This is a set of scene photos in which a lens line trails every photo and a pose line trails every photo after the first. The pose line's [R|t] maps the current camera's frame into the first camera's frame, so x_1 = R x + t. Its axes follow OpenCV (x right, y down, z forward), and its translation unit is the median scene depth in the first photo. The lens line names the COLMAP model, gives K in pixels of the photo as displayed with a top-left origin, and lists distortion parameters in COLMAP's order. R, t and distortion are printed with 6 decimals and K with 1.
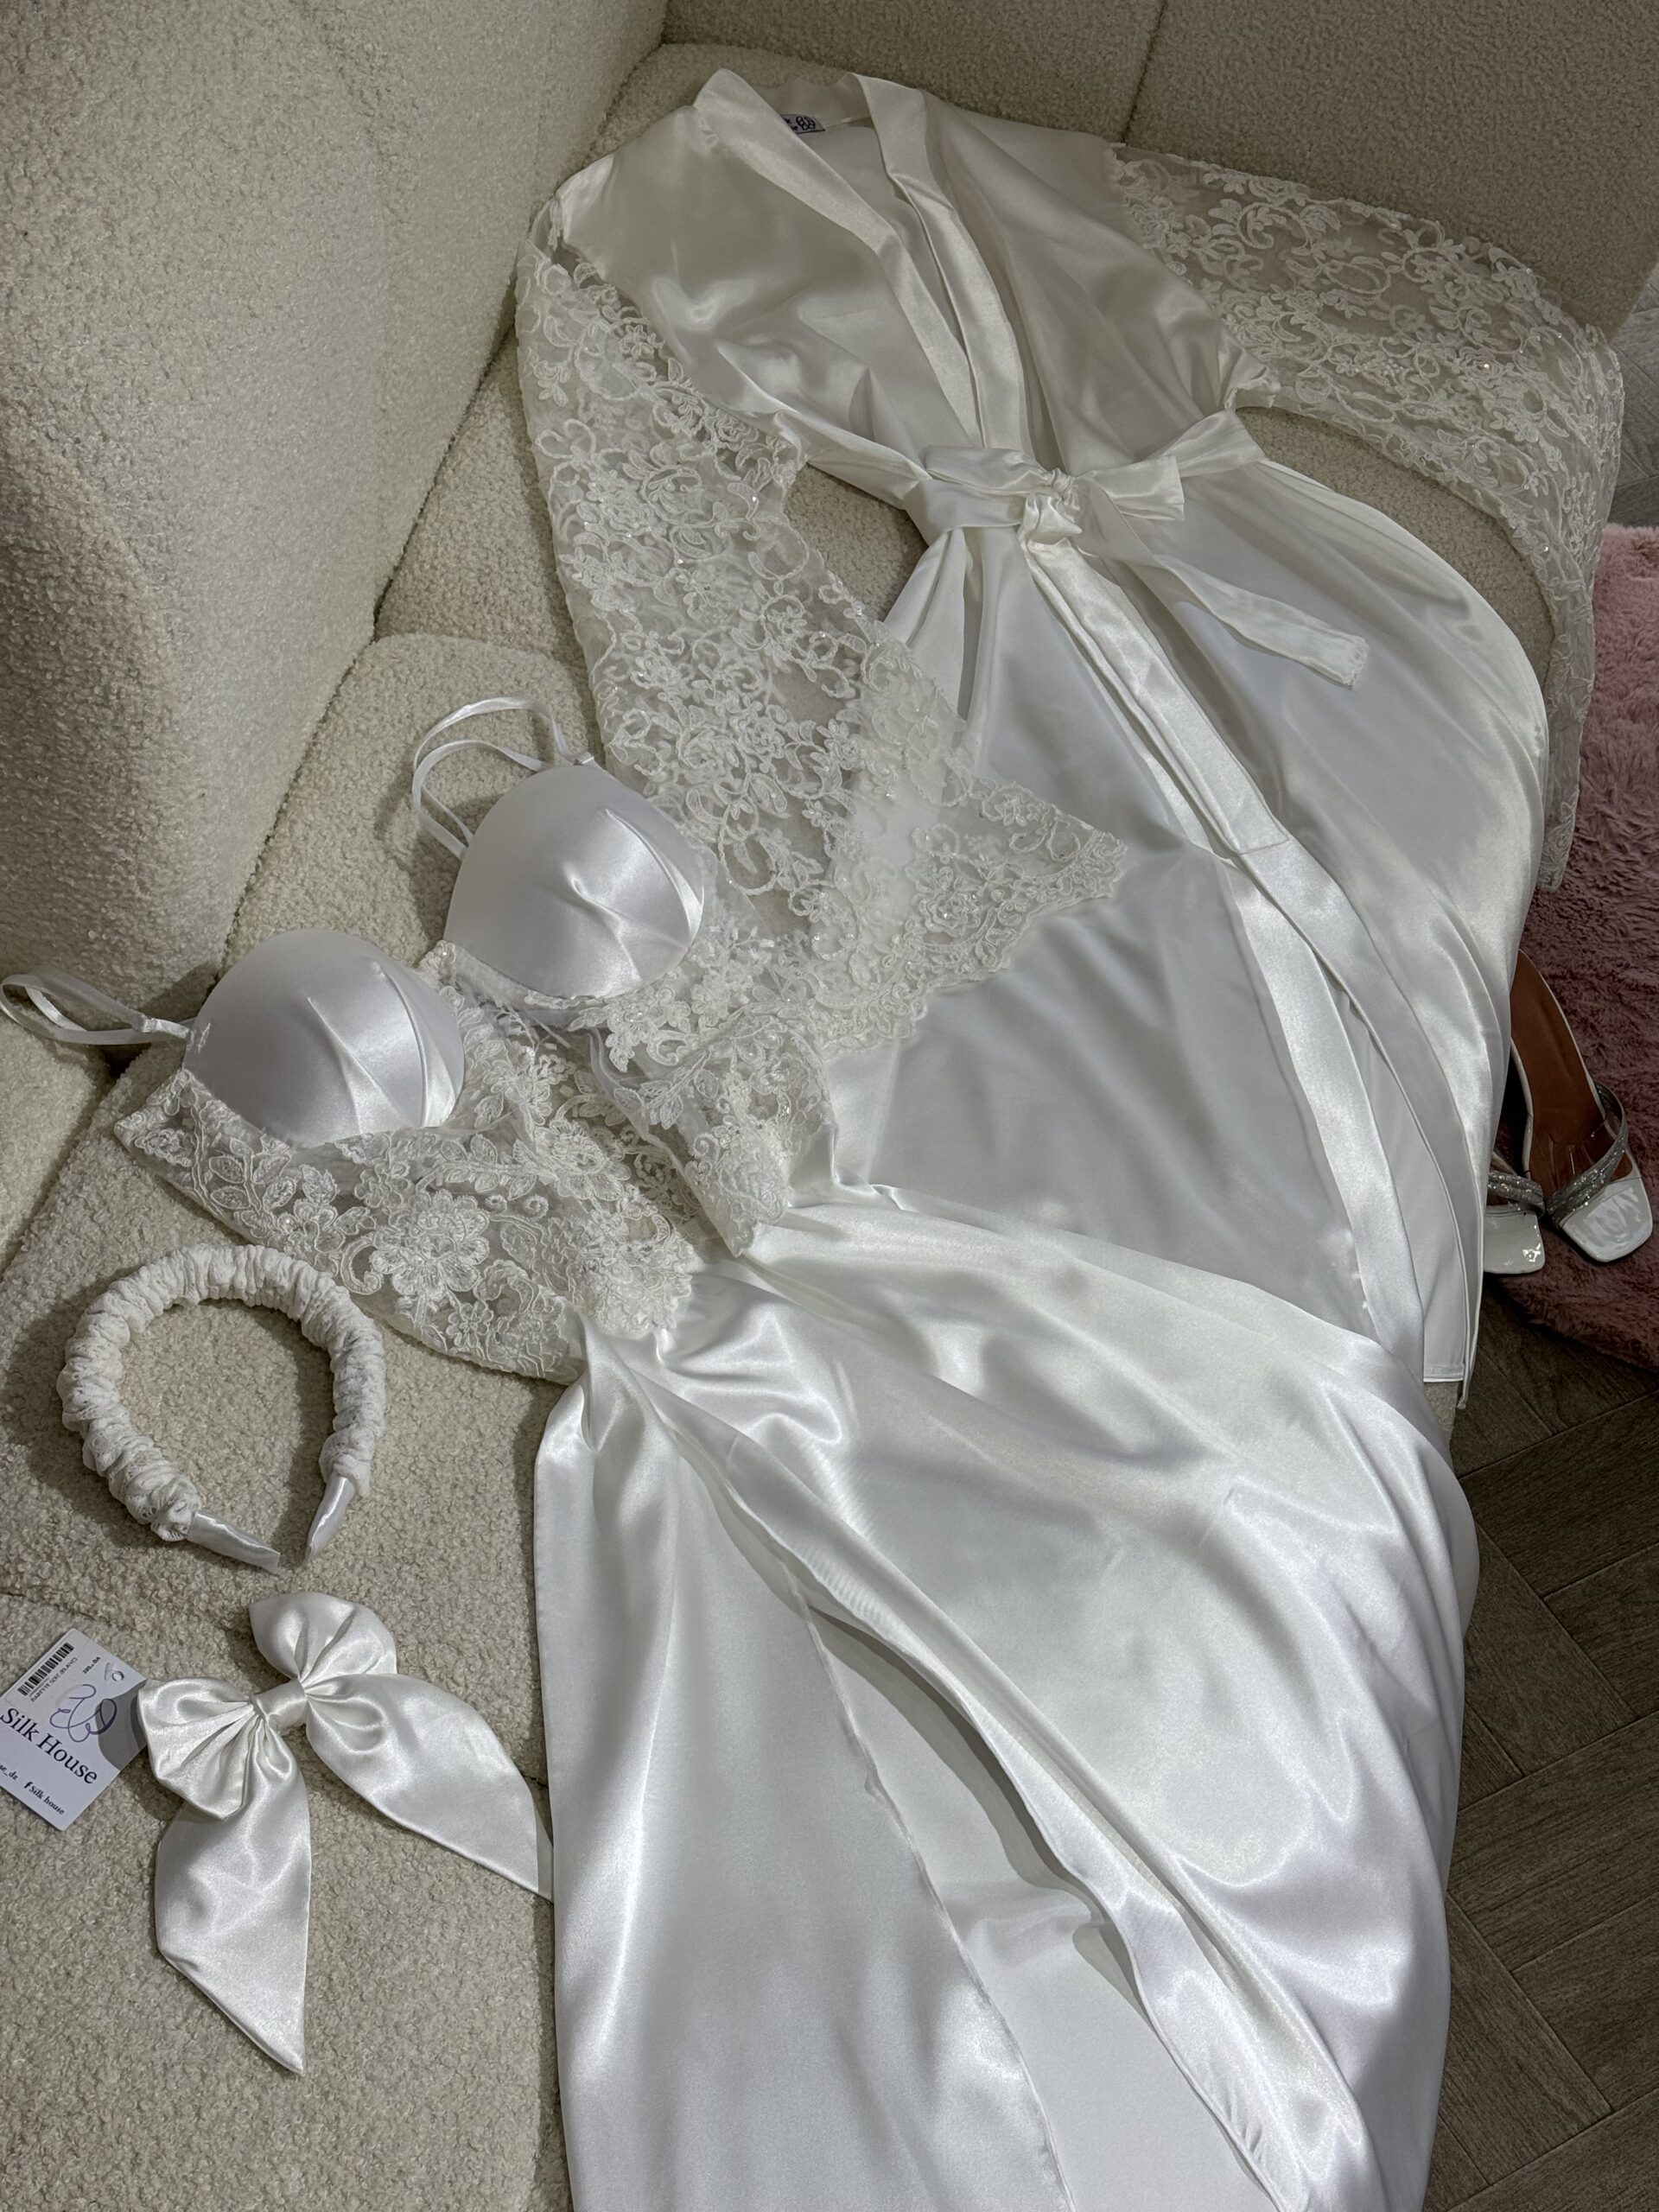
lens RADIAL K [[3096.0, 0, 838.6], [0, 3096.0, 1147.6], [0, 0, 1]] dist [0.095939, 0.000000]
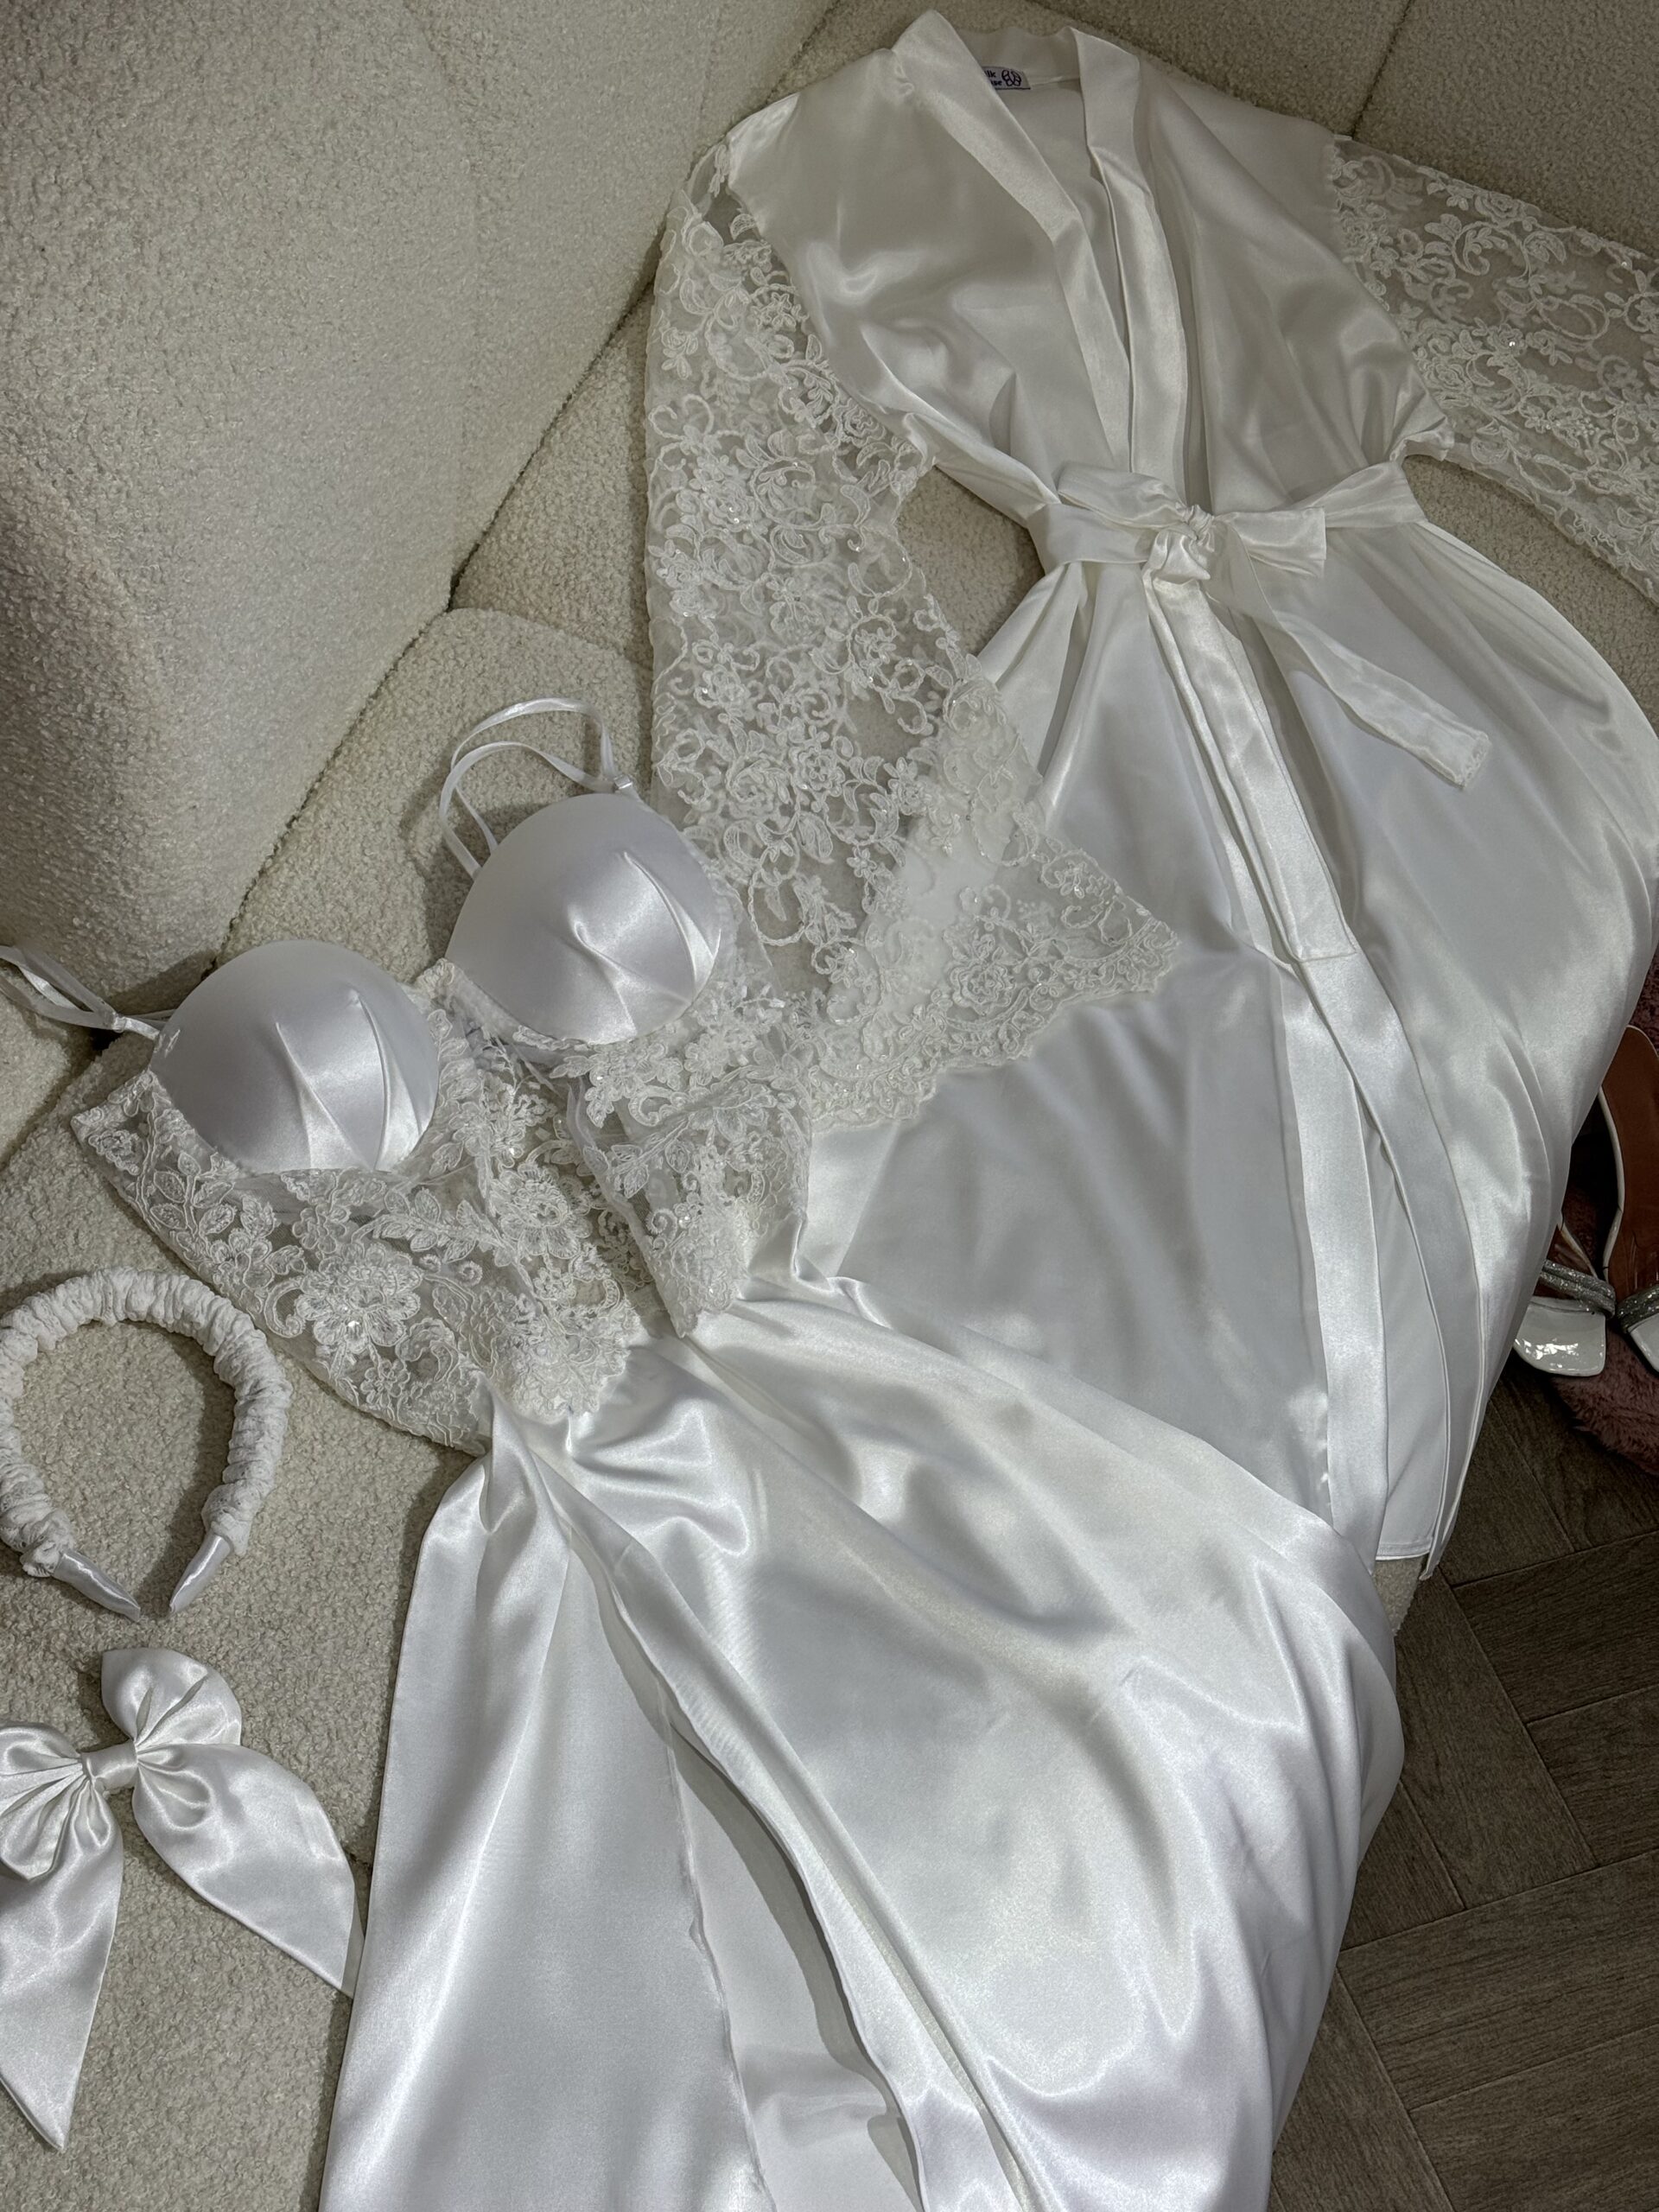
lens RADIAL K [[3096.0, 0, 835.0], [0, 3096.0, 1140.0], [0, 0, 1]] dist [0.095939, 0.000000]
pose [[0.984583, 0.155342, -0.080406, 0.075301], [-0.147367, 0.984302, 0.097116, -0.114797], [0.094230, -0.083770, 0.992020, 0.035495]]
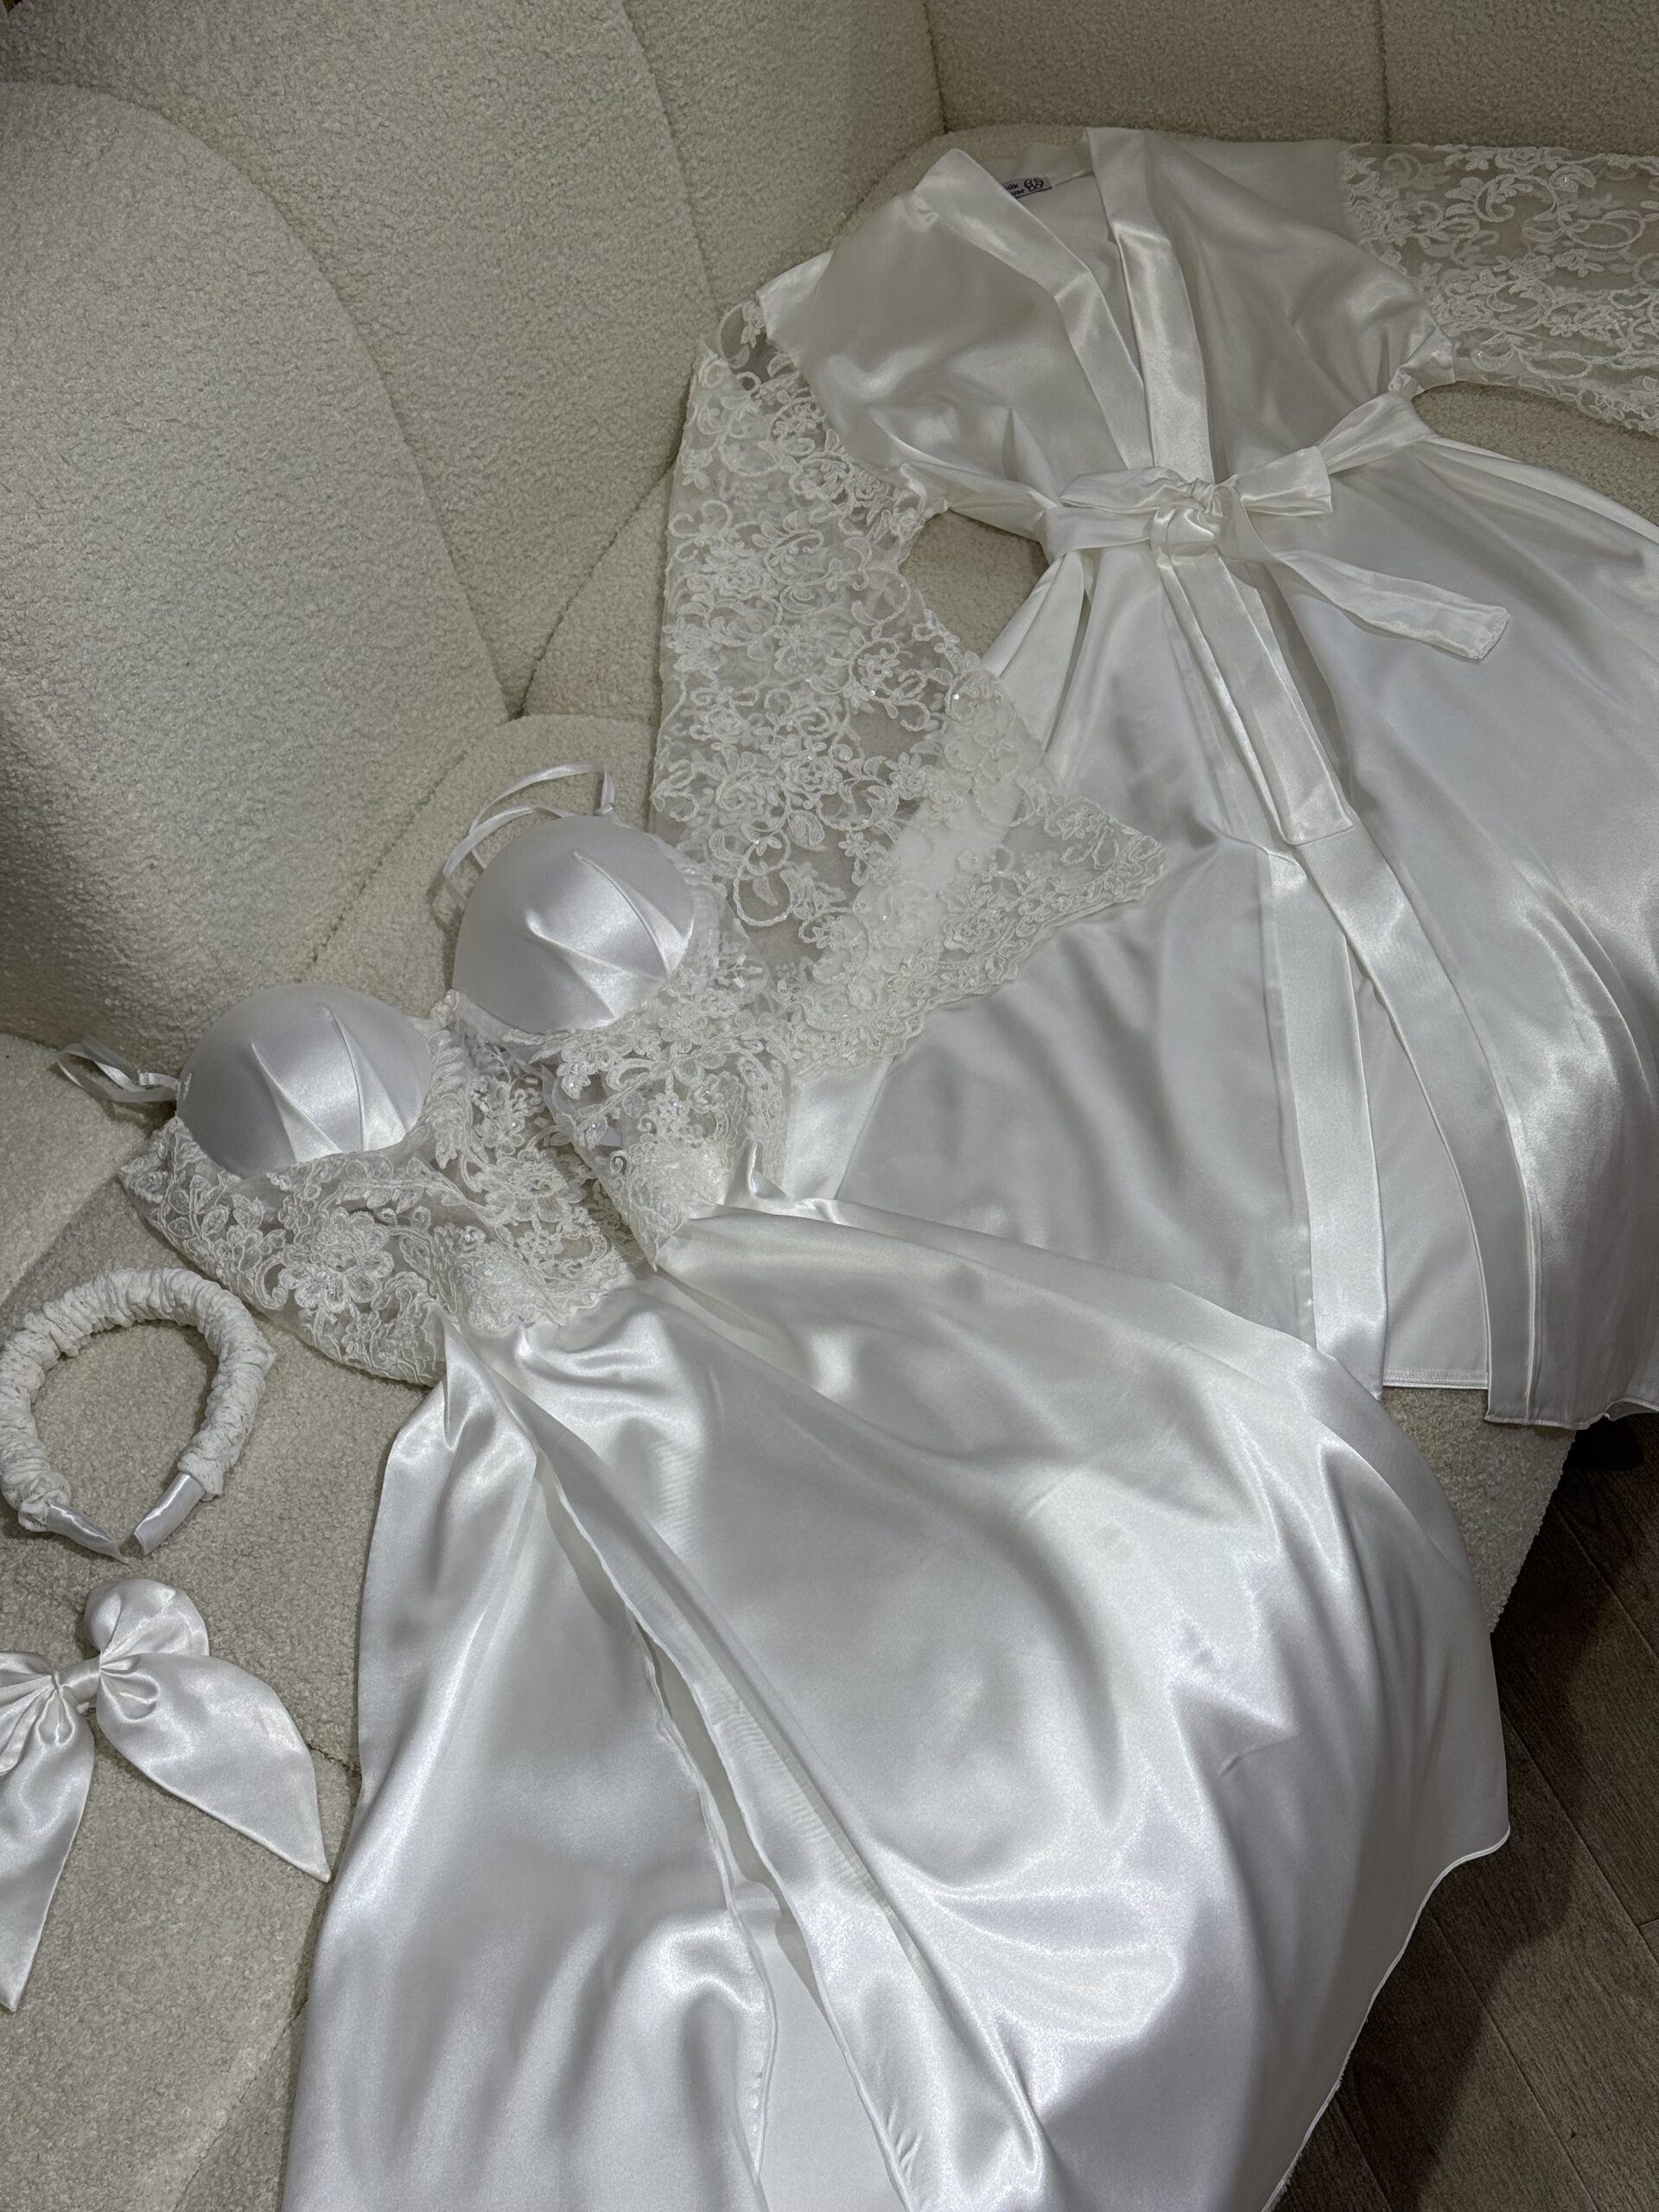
lens RADIAL K [[3096.0, 0, 843.1], [0, 3096.0, 1147.7], [0, 0, 1]] dist [0.095939, 0.000000]
pose [[0.907282, -0.056832, -0.416665, 0.402480], [0.030771, 0.997142, -0.069005, 0.059977], [0.419396, 0.049786, 0.906437, 0.089939]]
